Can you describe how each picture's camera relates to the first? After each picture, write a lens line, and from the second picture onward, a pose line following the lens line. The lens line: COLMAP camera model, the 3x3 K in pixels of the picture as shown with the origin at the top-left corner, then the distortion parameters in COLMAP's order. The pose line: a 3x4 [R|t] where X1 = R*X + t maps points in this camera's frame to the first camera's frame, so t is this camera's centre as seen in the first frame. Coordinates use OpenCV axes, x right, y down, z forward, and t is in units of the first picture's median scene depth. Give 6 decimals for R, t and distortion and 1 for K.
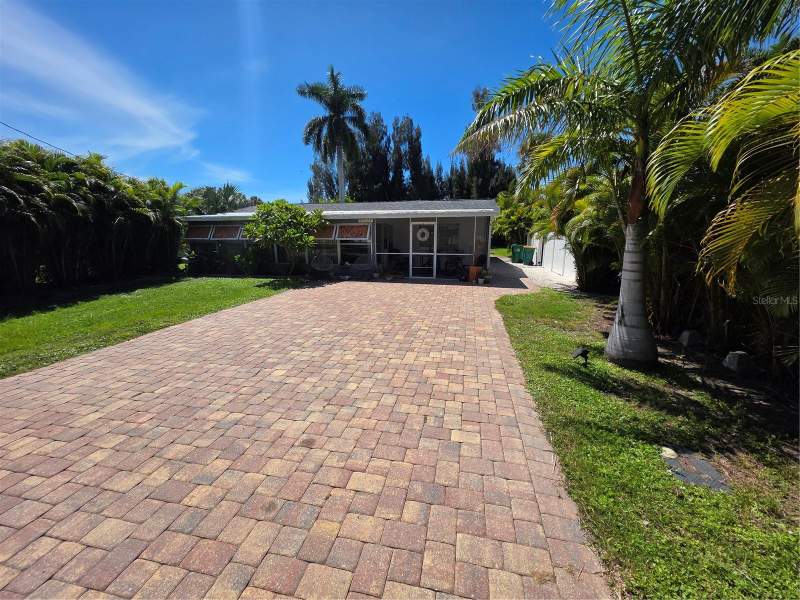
lens RADIAL K [[313.5, 0, 398.4], [0, 313.5, 303.2], [0, 0, 1]] dist [0.000497, 0.001032]
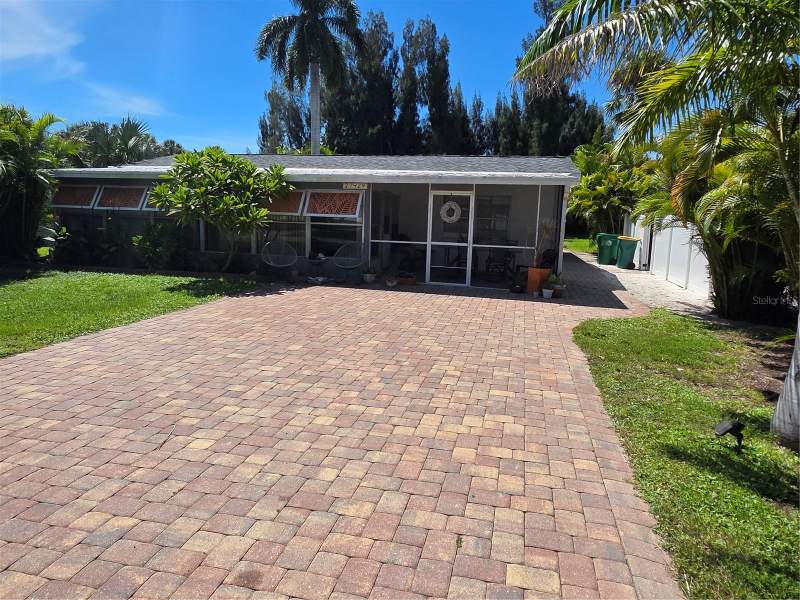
lens RADIAL K [[528.9, 0, 398.6], [0, 528.9, 292.9], [0, 0, 1]] dist [-0.001678, 0.006362]
pose [[0.999415, 0.033238, -0.008022, -0.012507], [-0.033659, 0.997650, -0.059686, -0.005097], [0.006020, 0.059921, 0.998185, 0.013359]]
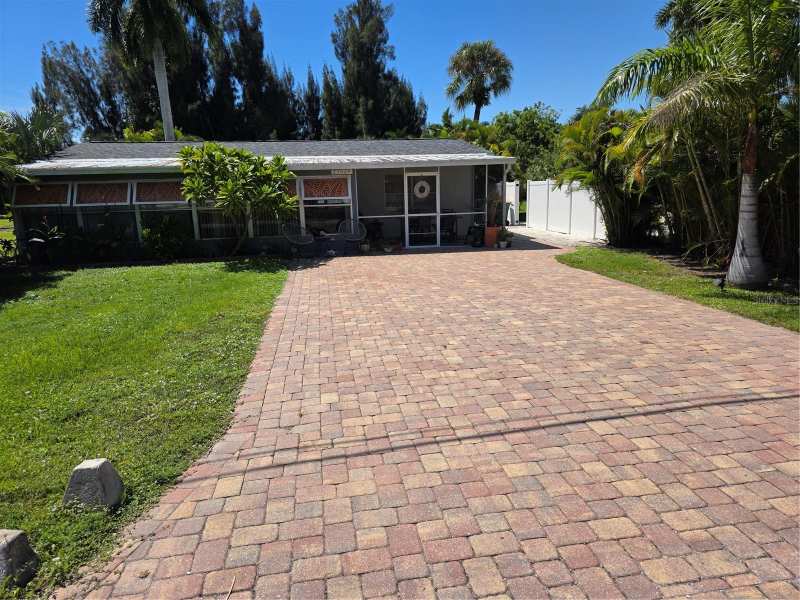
lens RADIAL K [[528.0, 0, 394.5], [0, 528.0, 304.9], [0, 0, 1]] dist [0.054567, -0.040943]
pose [[0.936447, -0.100984, 0.335959, -0.795564], [0.100433, 0.994761, 0.019065, 0.049780], [-0.336124, 0.015887, 0.941684, -0.316382]]
